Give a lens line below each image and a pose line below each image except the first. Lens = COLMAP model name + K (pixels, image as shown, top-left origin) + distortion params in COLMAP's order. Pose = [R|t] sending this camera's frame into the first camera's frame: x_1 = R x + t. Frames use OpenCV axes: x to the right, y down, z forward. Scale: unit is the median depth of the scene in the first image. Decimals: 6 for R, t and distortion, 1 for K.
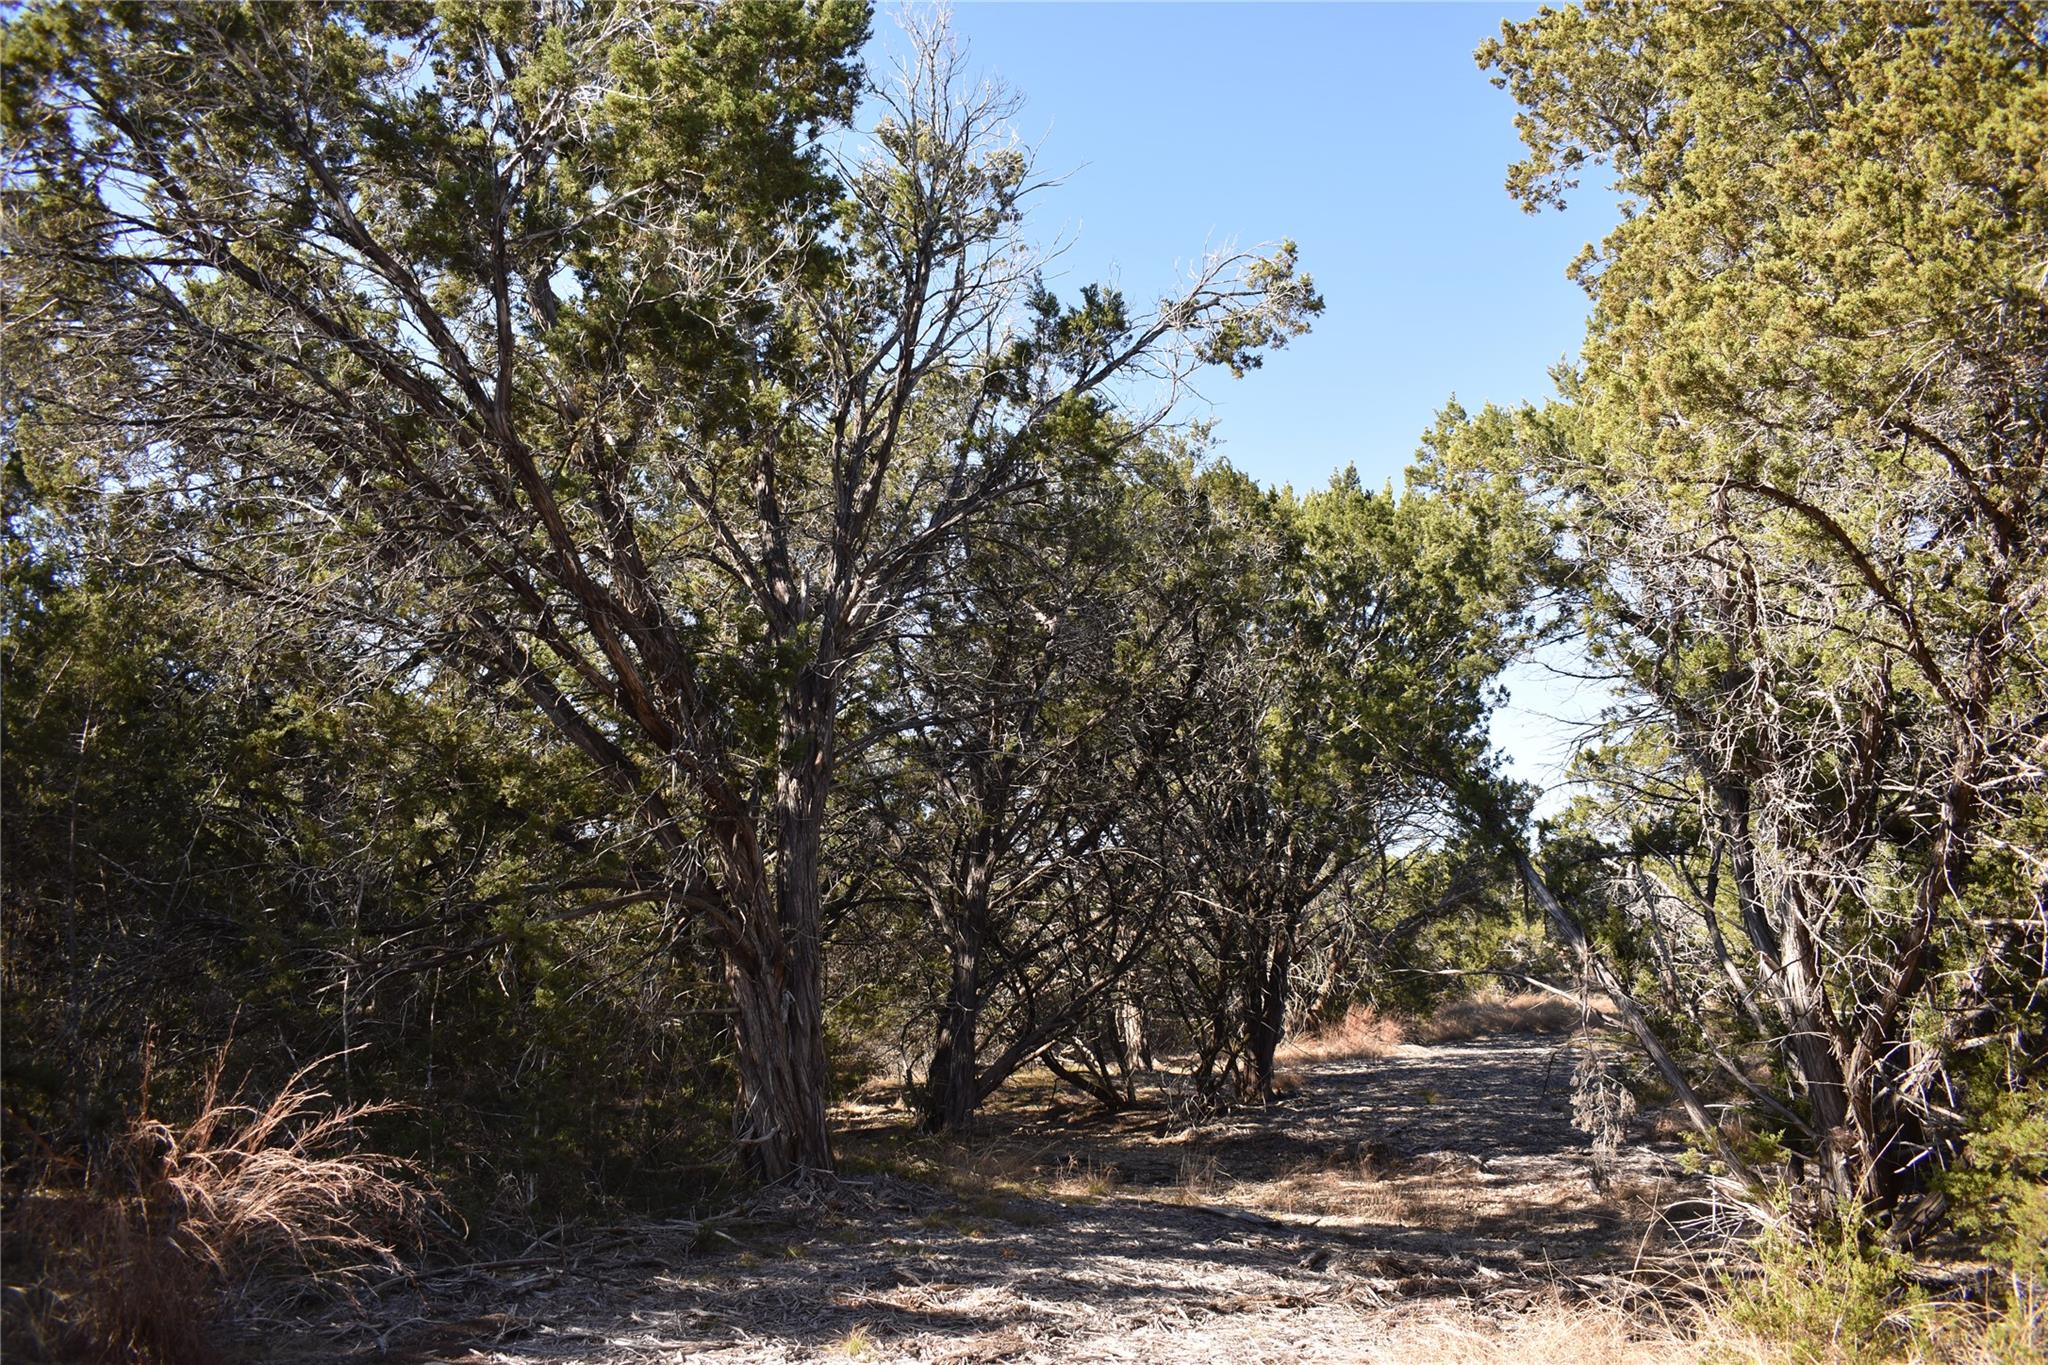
lens RADIAL K [[1624.6, 0, 1026.0], [0, 1624.6, 688.1], [0, 0, 1]] dist [-0.076925, -0.004124]
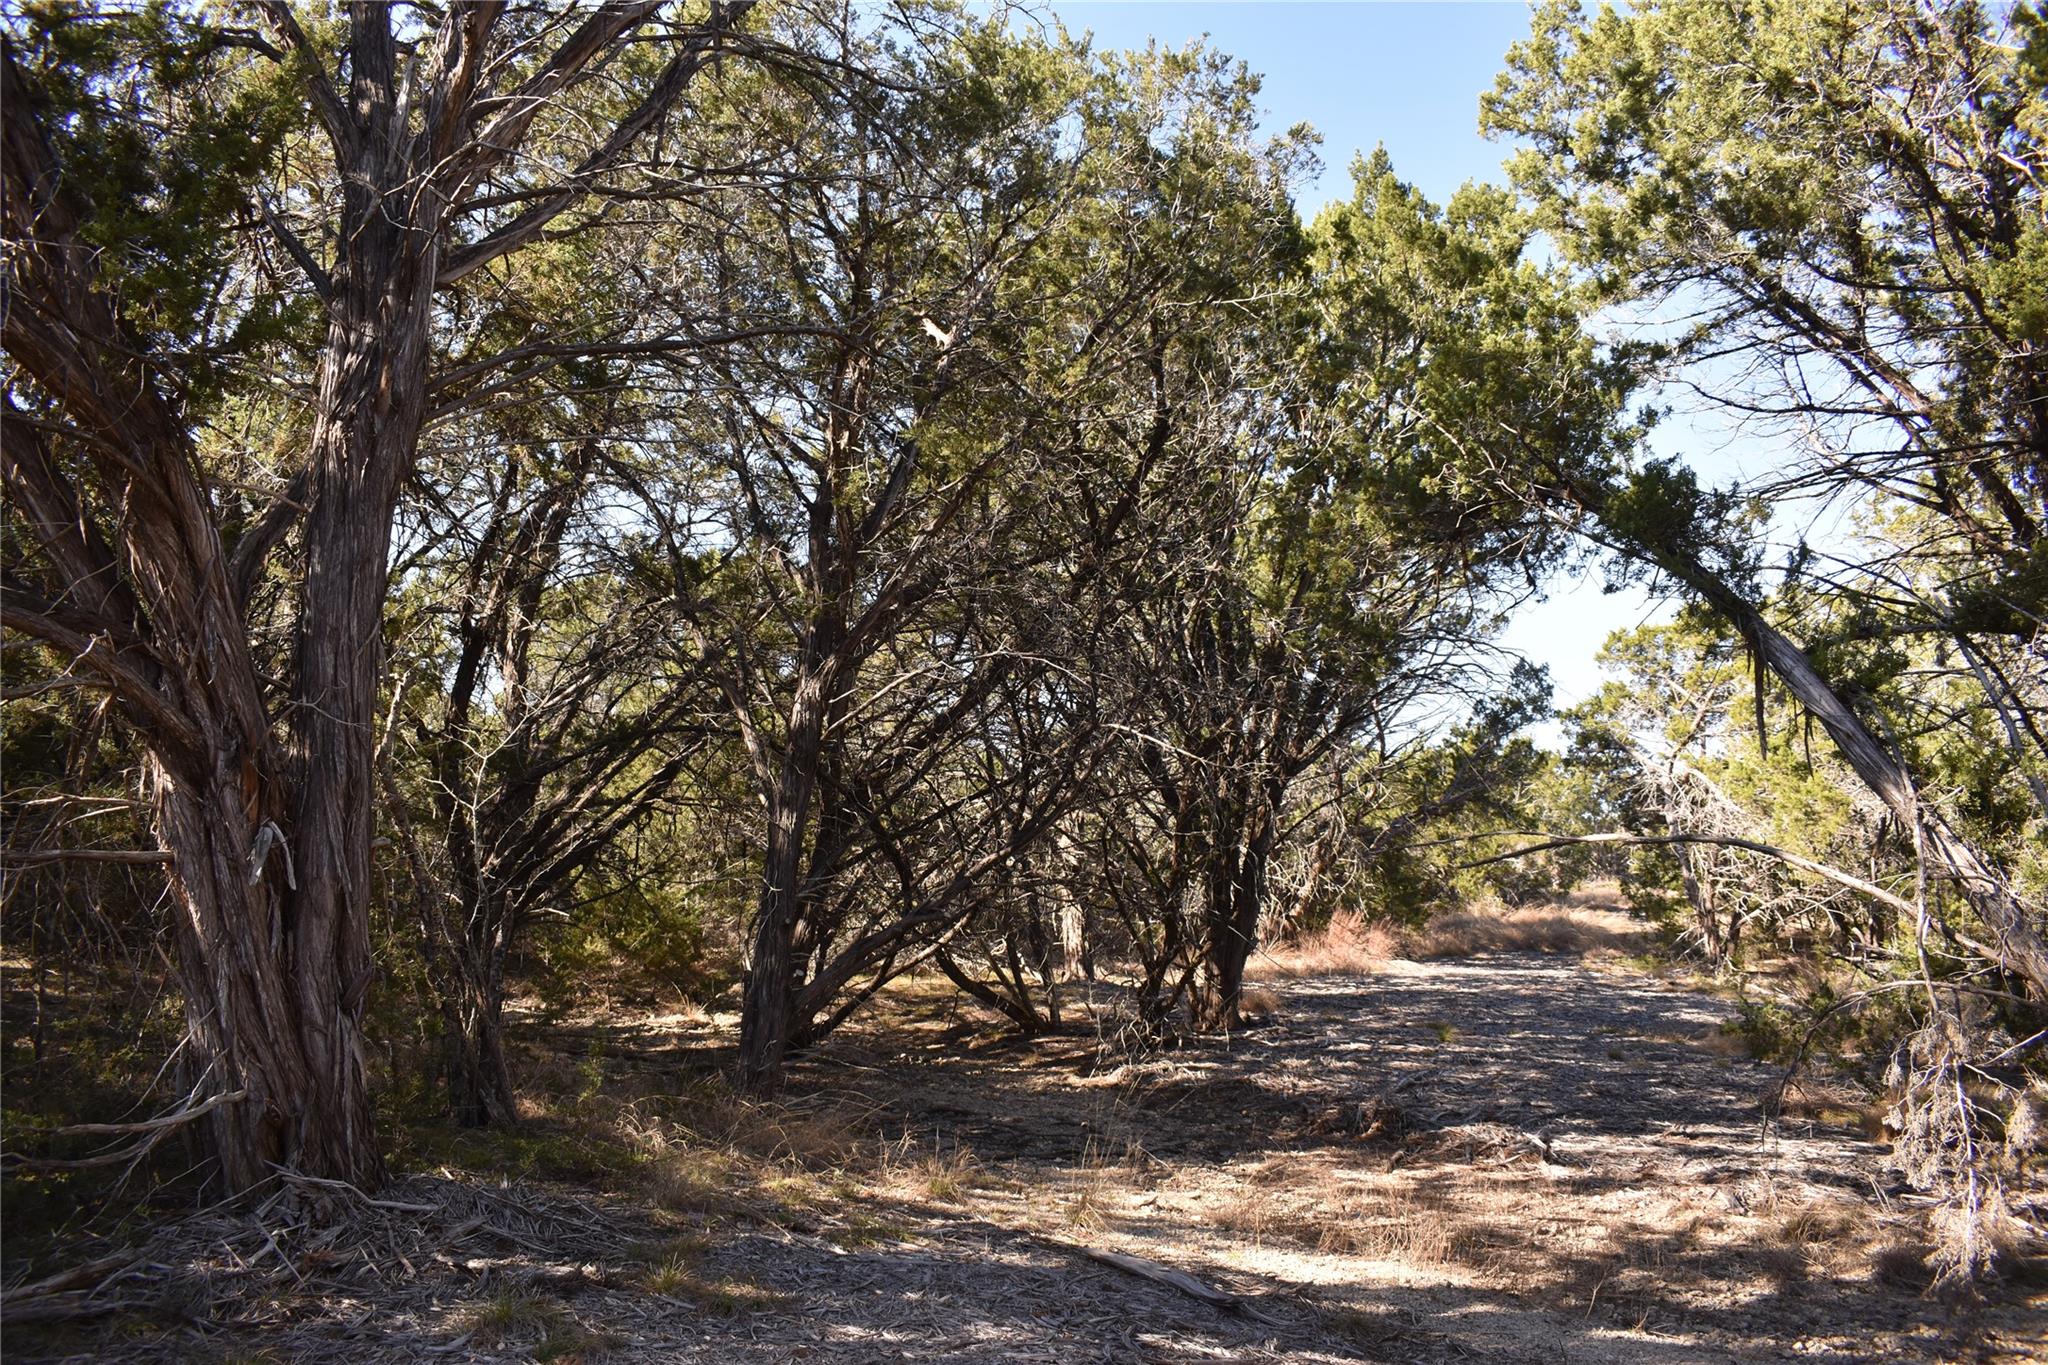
lens RADIAL K [[1624.6, 0, 1023.4], [0, 1624.6, 678.5], [0, 0, 1]] dist [-0.076925, -0.004124]
pose [[0.999245, 0.037895, 0.008577, 0.032875], [-0.038313, 0.997730, 0.055376, 0.044484], [-0.006459, -0.055663, 0.998429, 0.212372]]
